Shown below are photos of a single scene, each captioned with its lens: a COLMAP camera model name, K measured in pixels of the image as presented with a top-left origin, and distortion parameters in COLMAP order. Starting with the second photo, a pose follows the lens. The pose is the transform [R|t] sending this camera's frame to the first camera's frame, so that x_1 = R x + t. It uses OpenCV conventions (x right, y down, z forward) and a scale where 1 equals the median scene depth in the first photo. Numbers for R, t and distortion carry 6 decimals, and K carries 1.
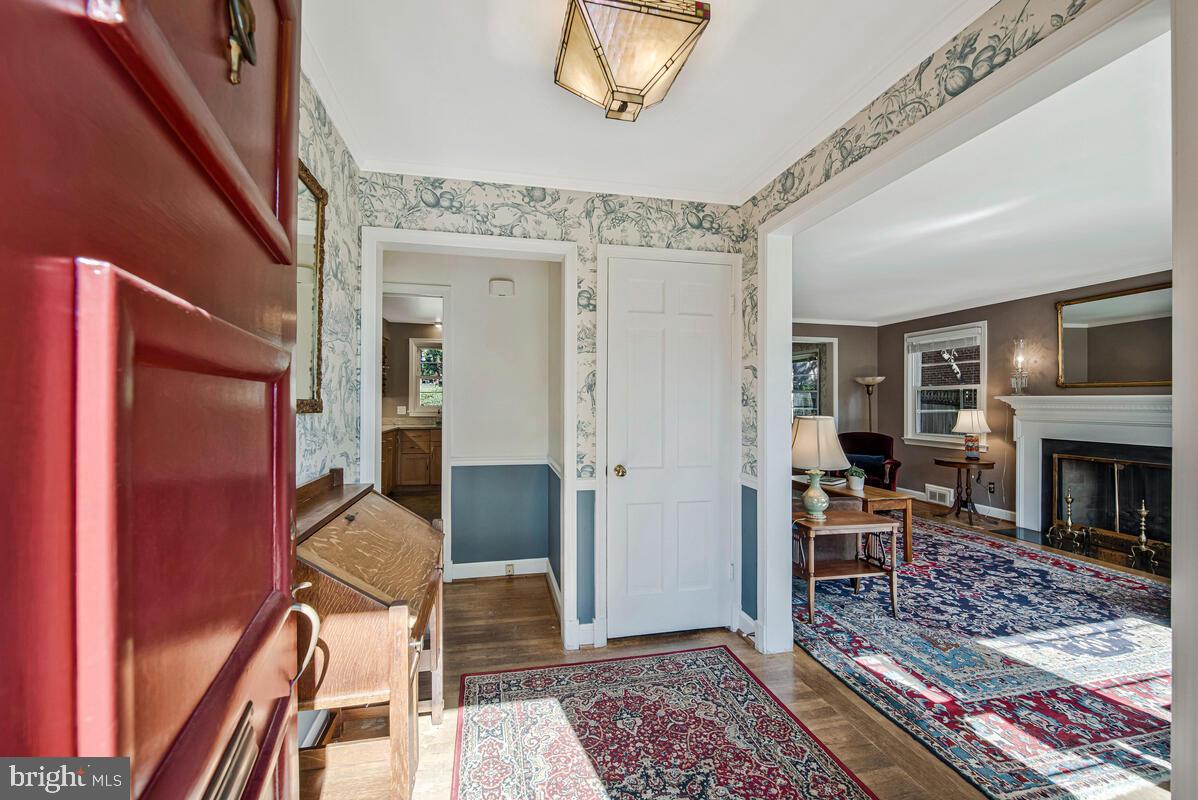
lens RADIAL K [[498.0, 0, 600.1], [0, 498.0, 394.6], [0, 0, 1]] dist [-0.000044, -0.005687]
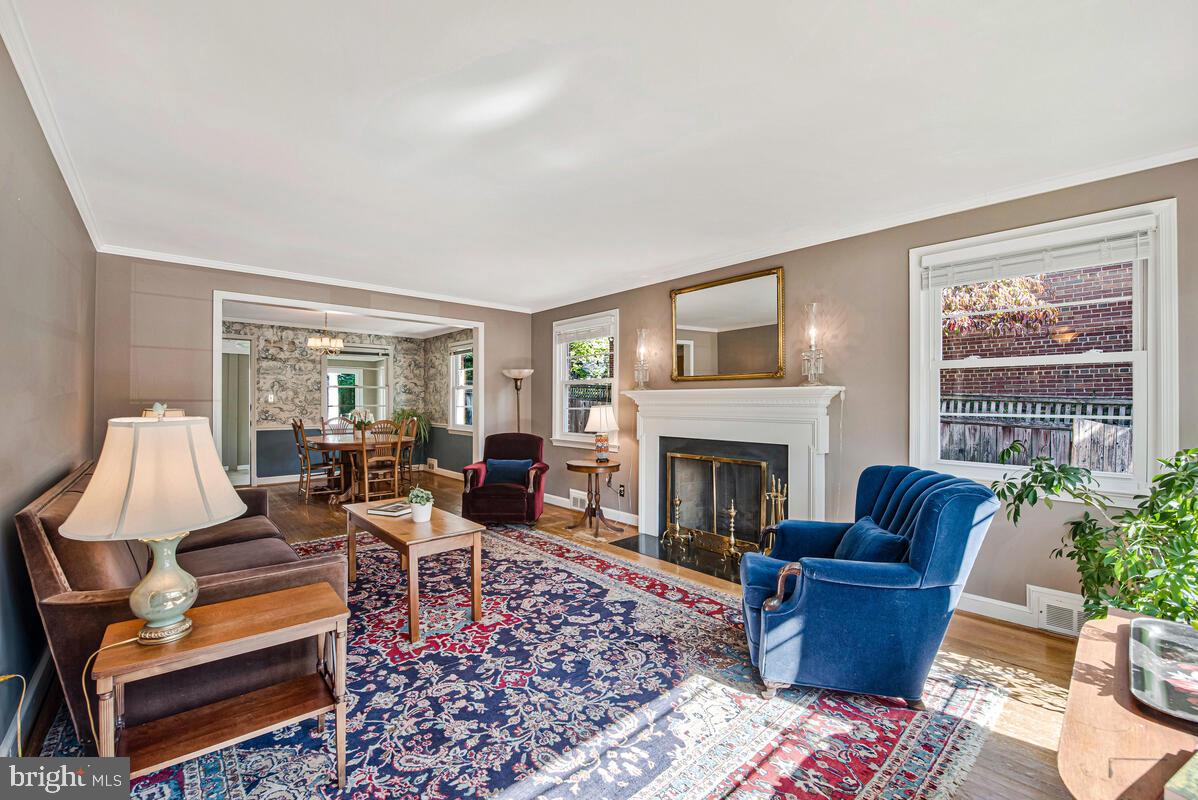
lens RADIAL K [[498.0, 0, 600.1], [0, 498.0, 394.6], [0, 0, 1]] dist [-0.000044, -0.005687]
pose [[0.877000, 0.004172, 0.480473, 0.360238], [-0.003912, 0.999991, -0.001542, 0.012989], [-0.480475, -0.000527, 0.877008, 0.245268]]
